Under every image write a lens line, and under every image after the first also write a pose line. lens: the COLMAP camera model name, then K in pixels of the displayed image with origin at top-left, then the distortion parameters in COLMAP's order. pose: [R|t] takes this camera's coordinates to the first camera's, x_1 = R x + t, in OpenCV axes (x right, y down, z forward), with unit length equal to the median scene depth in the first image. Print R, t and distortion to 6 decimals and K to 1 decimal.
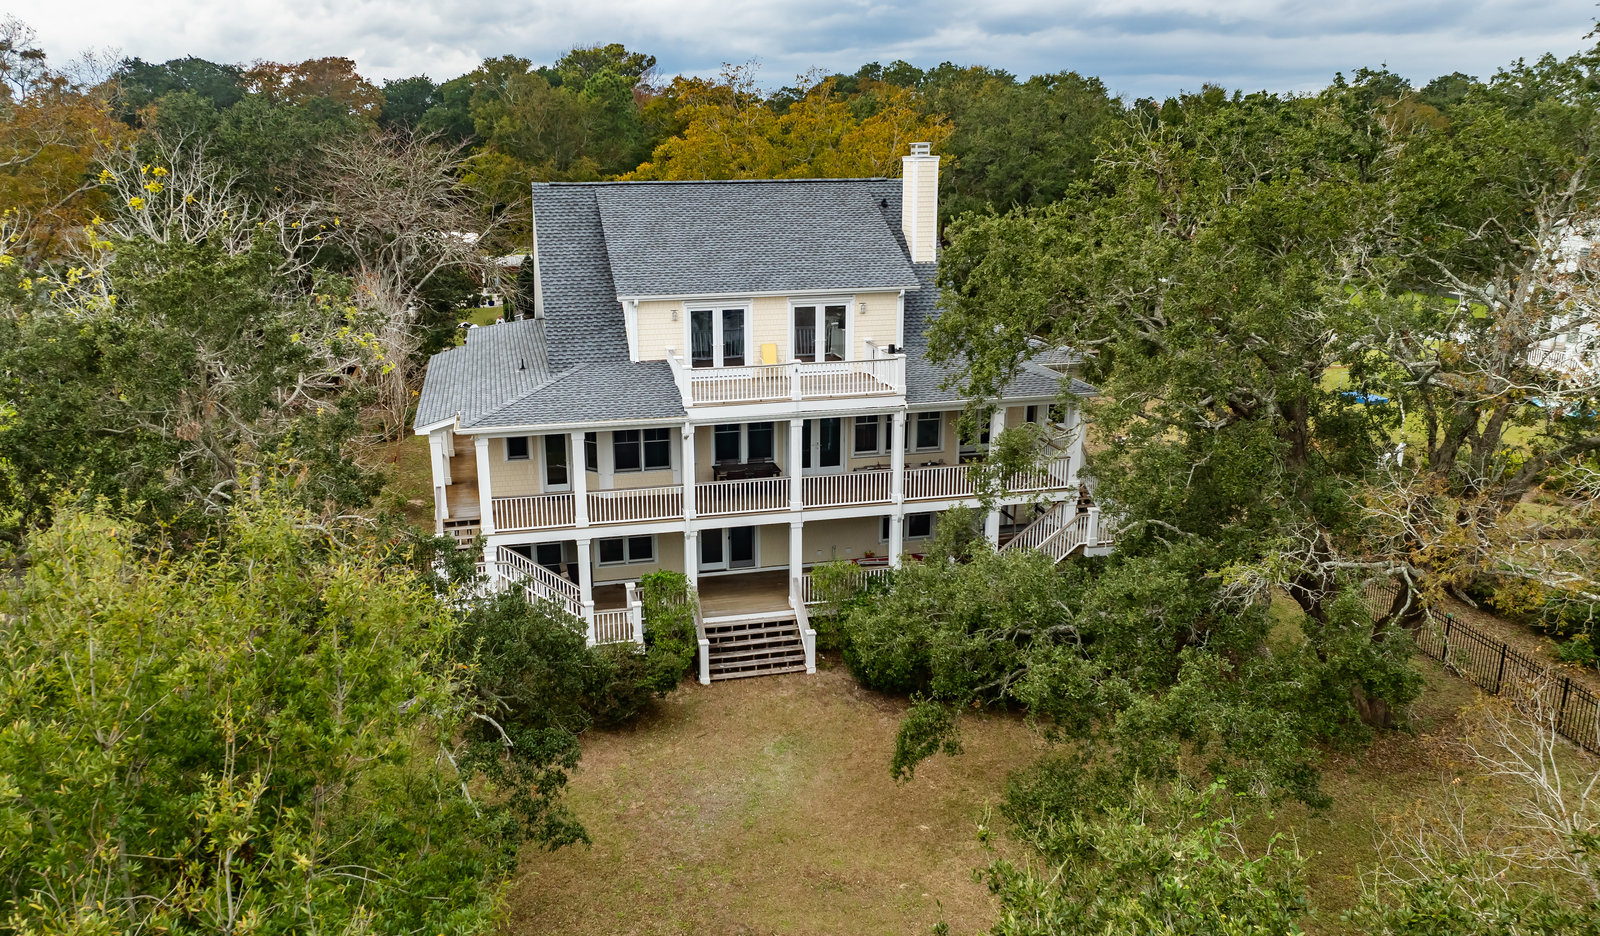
lens RADIAL K [[1259.4, 0, 790.4], [0, 1259.4, 468.9], [0, 0, 1]] dist [0.024523, -0.007119]
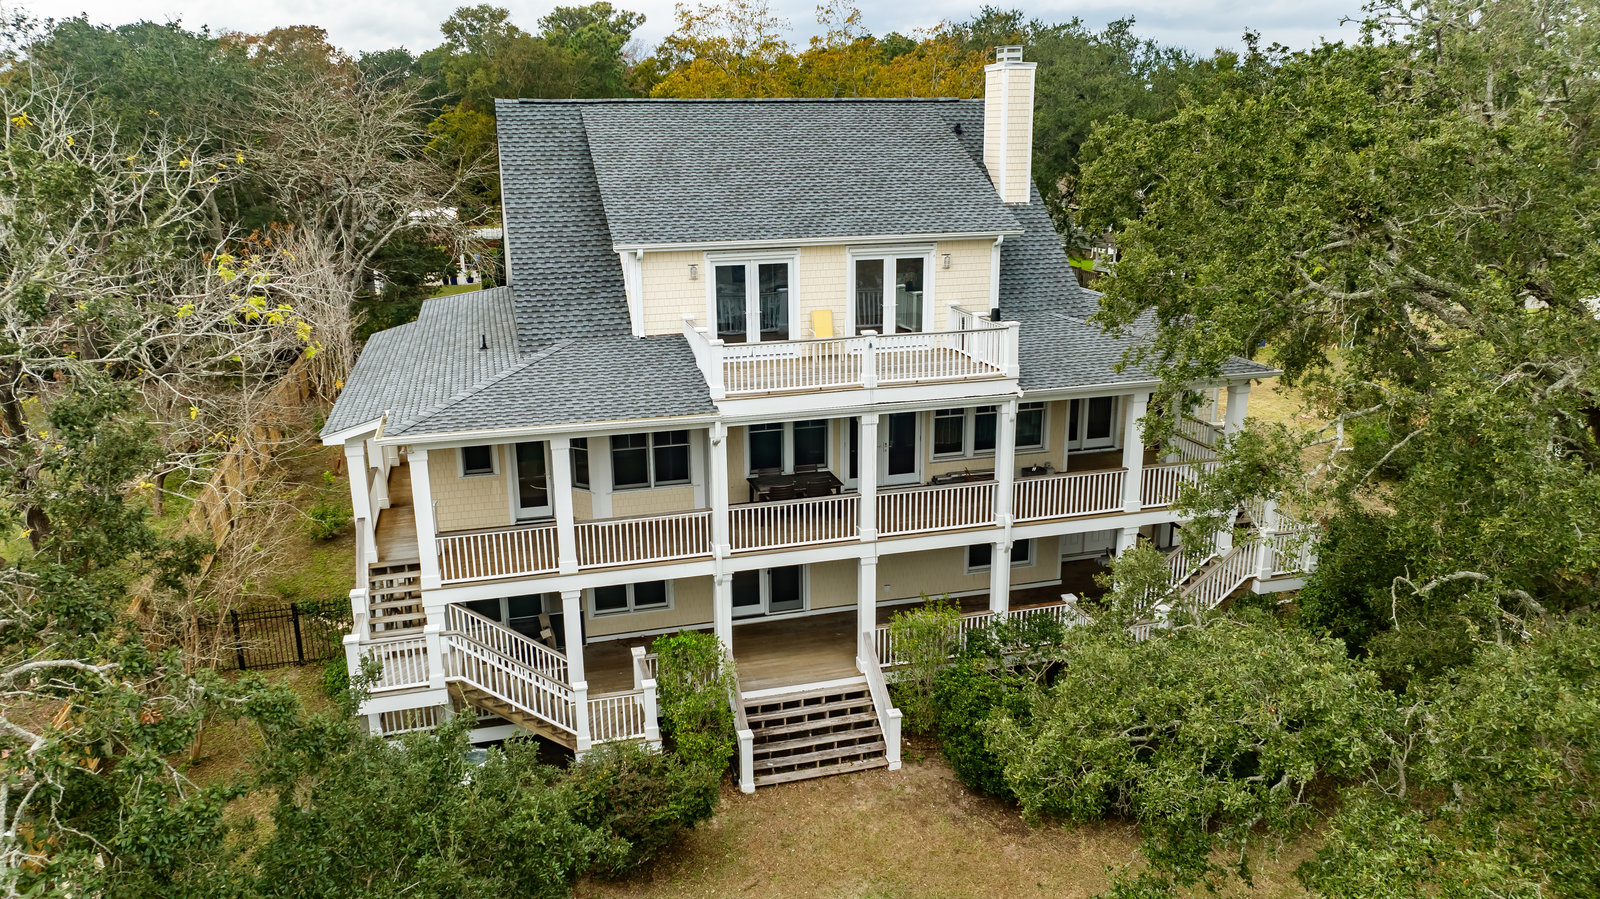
lens RADIAL K [[1135.5, 0, 807.5], [0, 1135.5, 446.5], [0, 0, 1]] dist [-0.011834, 0.000502]
pose [[0.999169, -0.015066, 0.037885, -0.052981], [0.014855, 0.999873, 0.005842, -0.024607], [-0.037968, -0.005275, 0.999265, 0.348783]]
